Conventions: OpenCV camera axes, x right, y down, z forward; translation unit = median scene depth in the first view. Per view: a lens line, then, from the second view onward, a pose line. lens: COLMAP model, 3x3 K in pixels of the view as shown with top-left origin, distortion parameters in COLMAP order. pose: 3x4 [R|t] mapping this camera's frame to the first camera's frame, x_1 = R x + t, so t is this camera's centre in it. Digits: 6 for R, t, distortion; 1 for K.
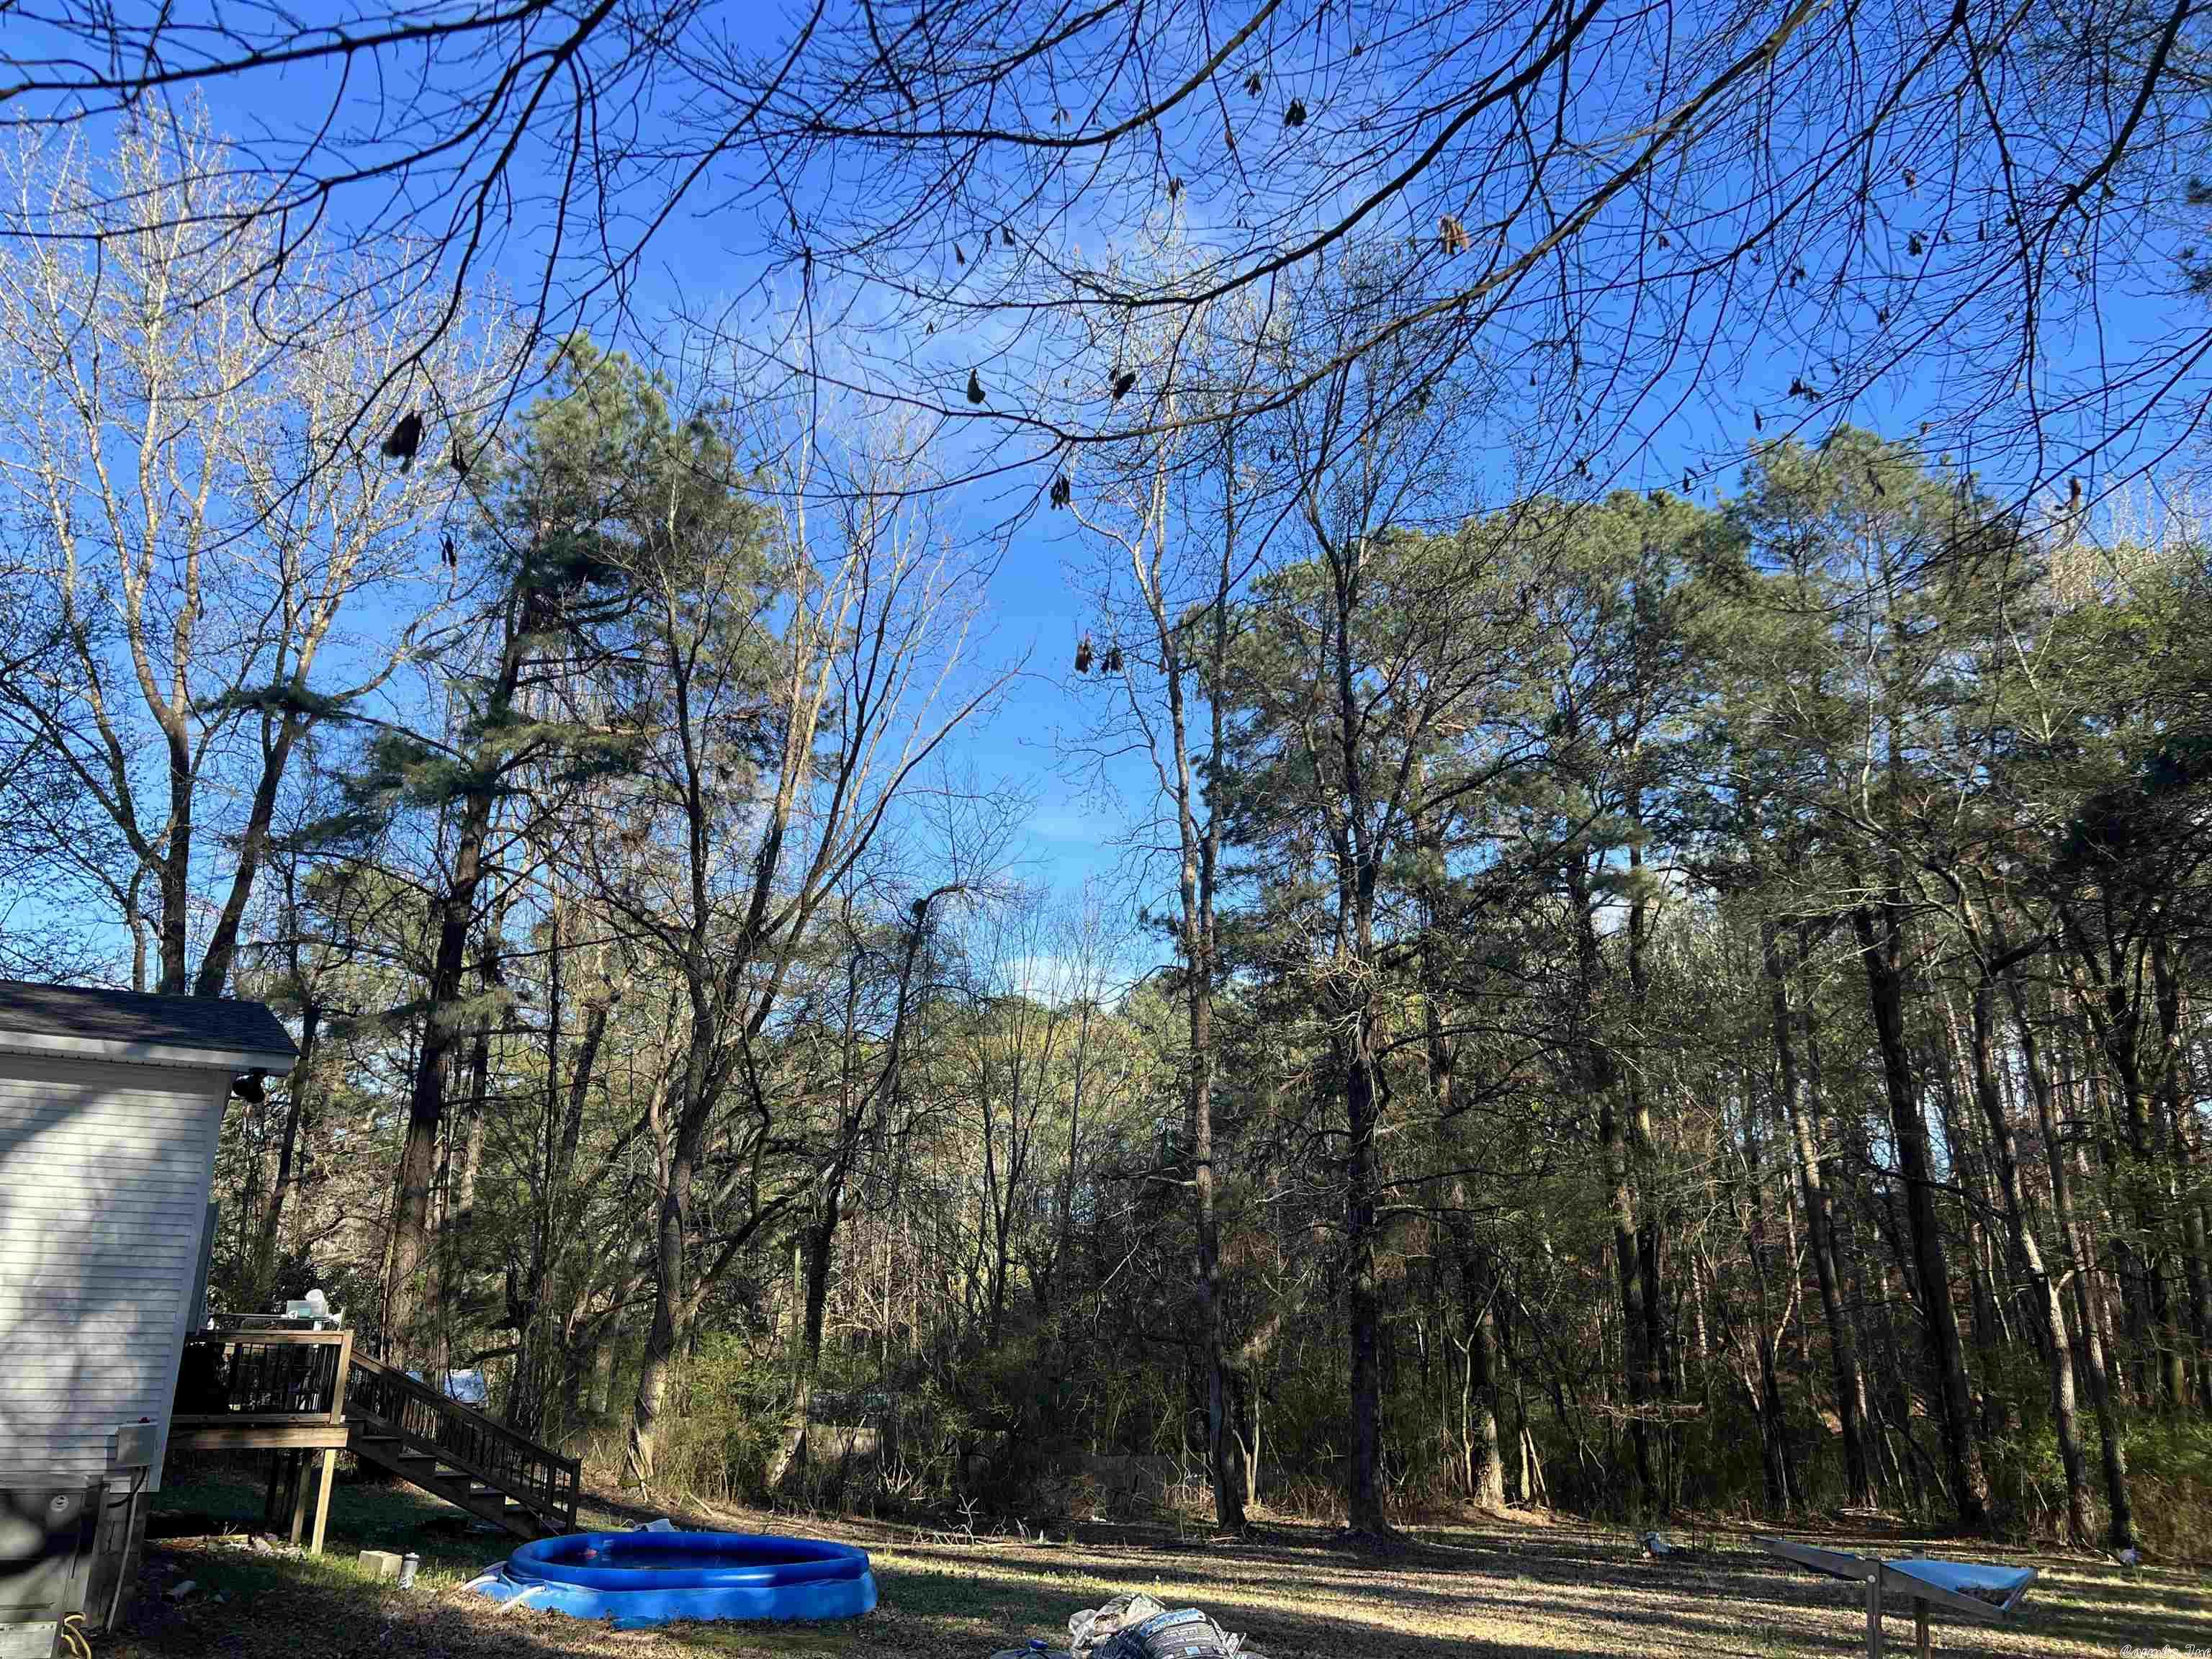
lens RADIAL K [[1671.5, 0, 1089.7], [0, 1671.5, 825.0], [0, 0, 1]] dist [0.017673, -0.020967]
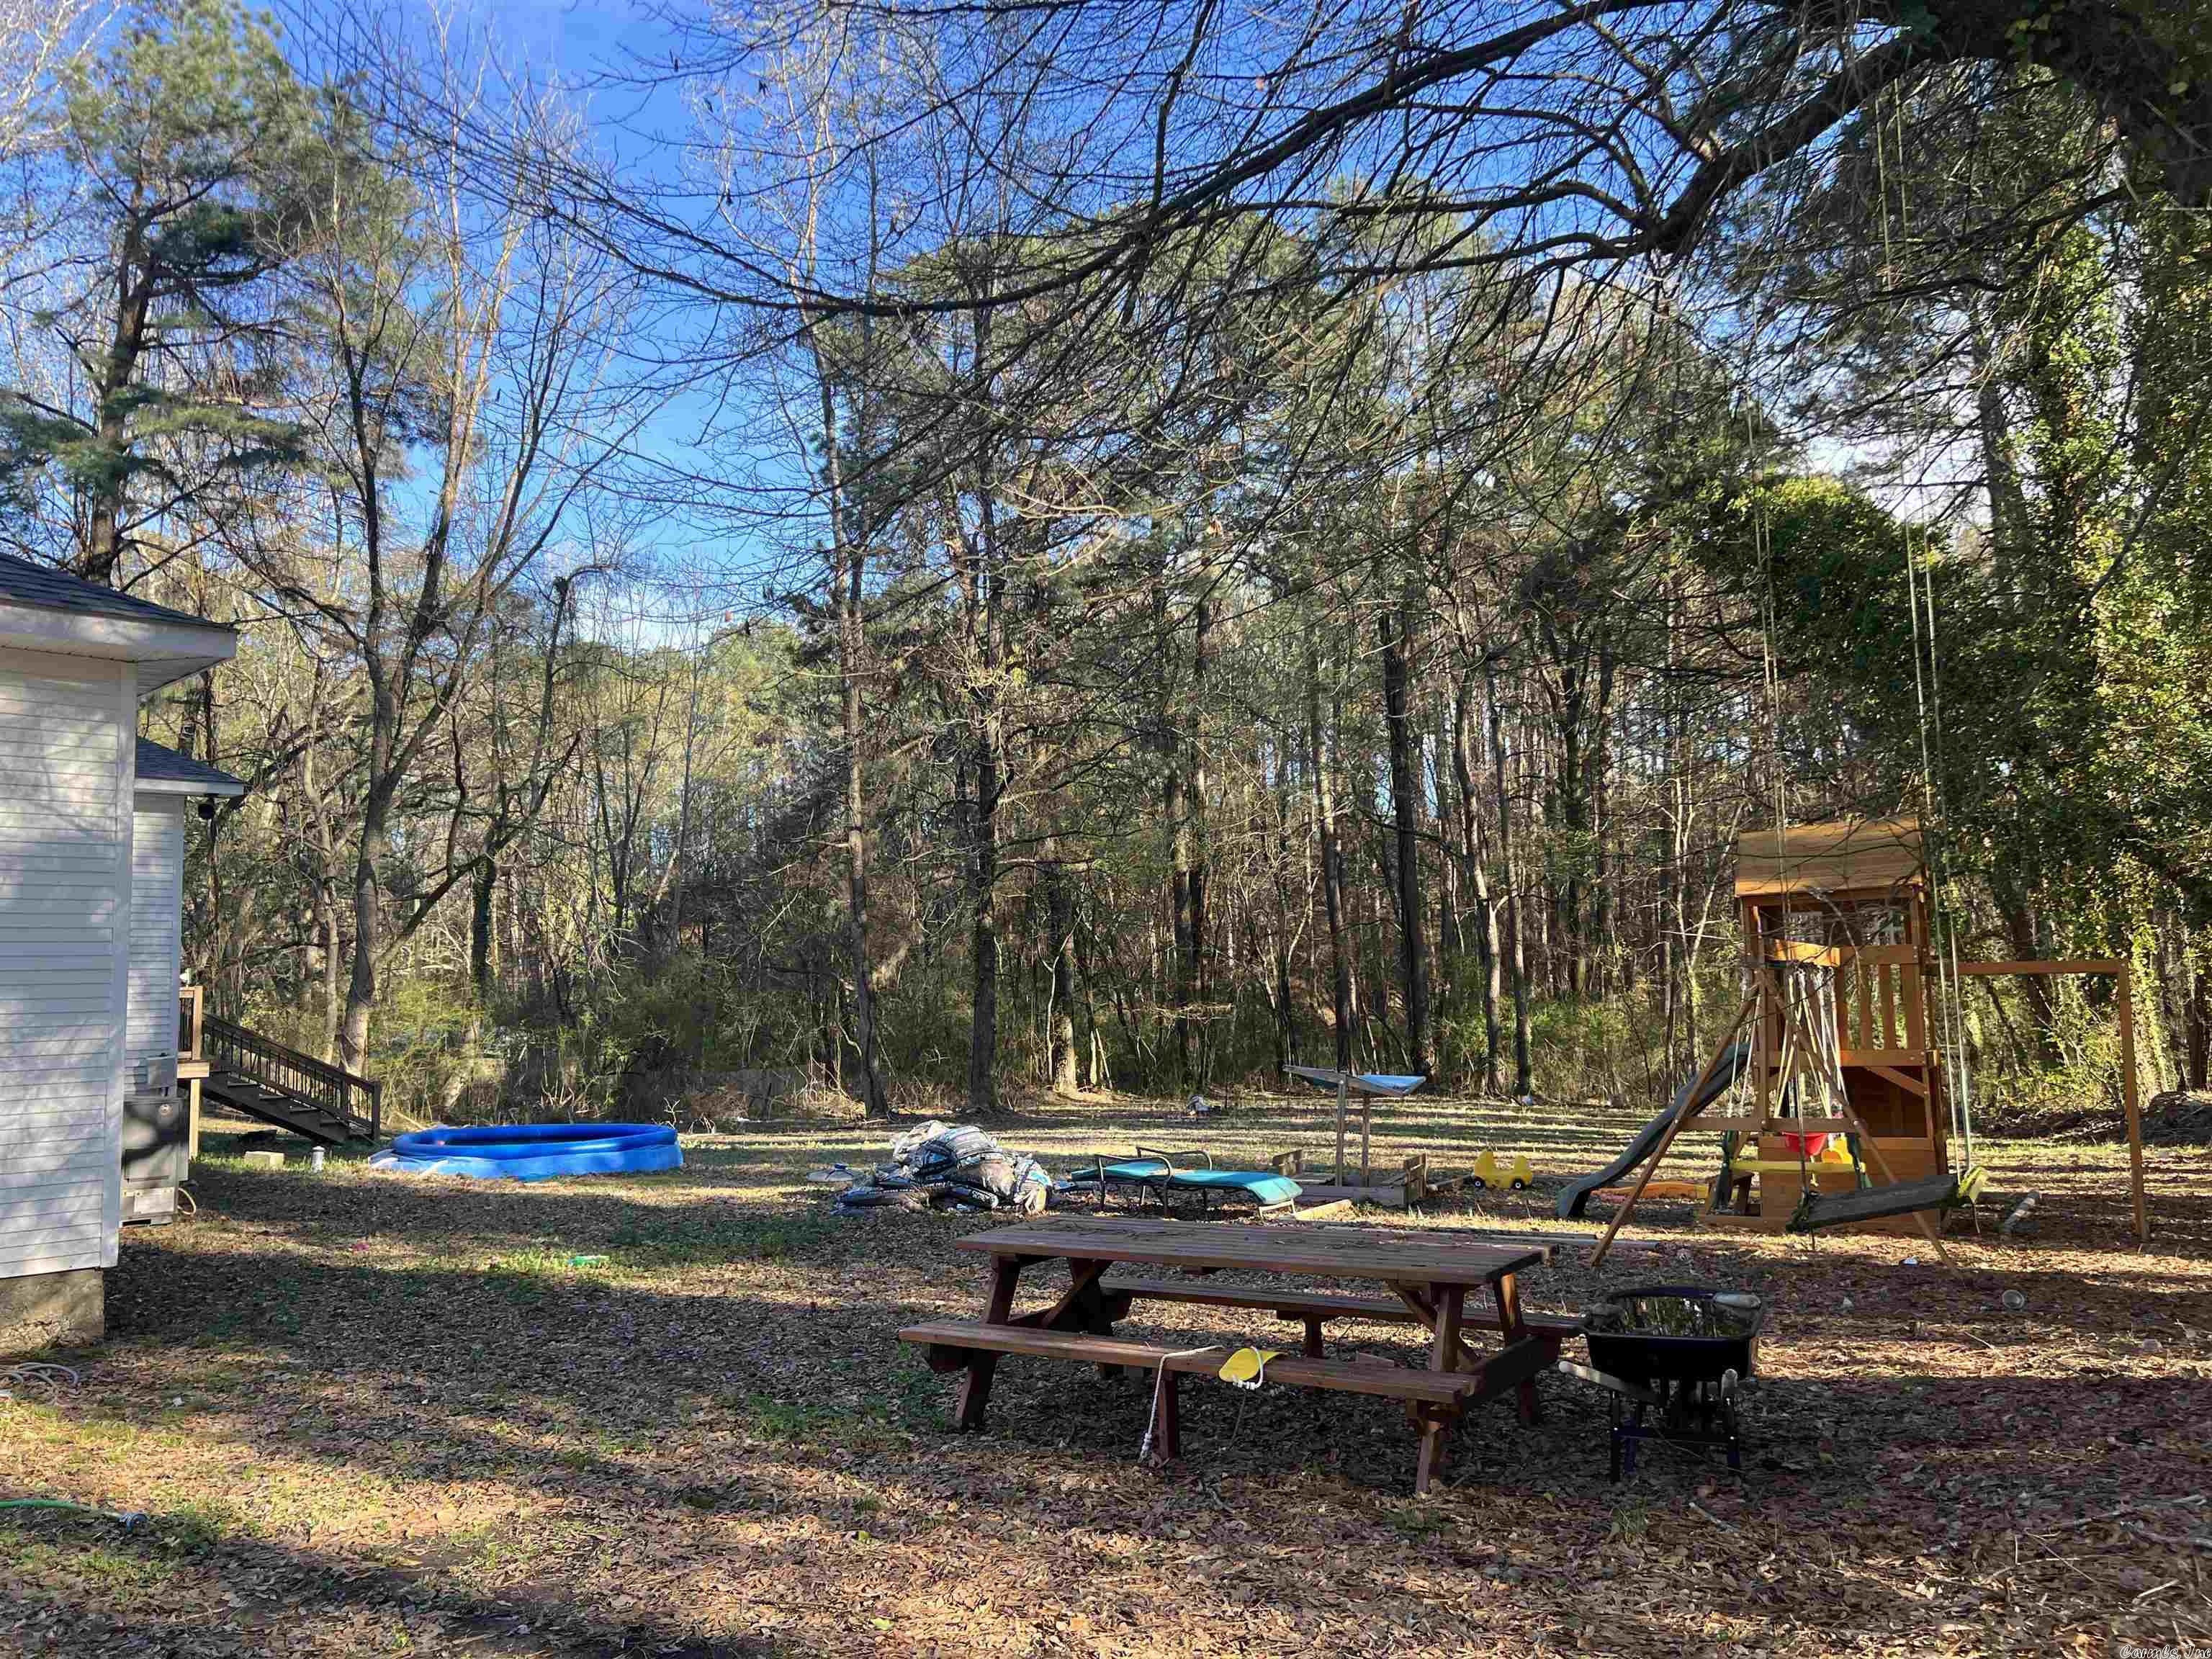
lens RADIAL K [[1671.5, 0, 1110.9], [0, 1671.5, 827.9], [0, 0, 1]] dist [0.017673, -0.020967]
pose [[0.963674, -0.010473, 0.266878, -0.054925], [-0.047284, 0.976757, 0.209068, -0.040579], [-0.262864, -0.214092, 0.940780, -0.123063]]
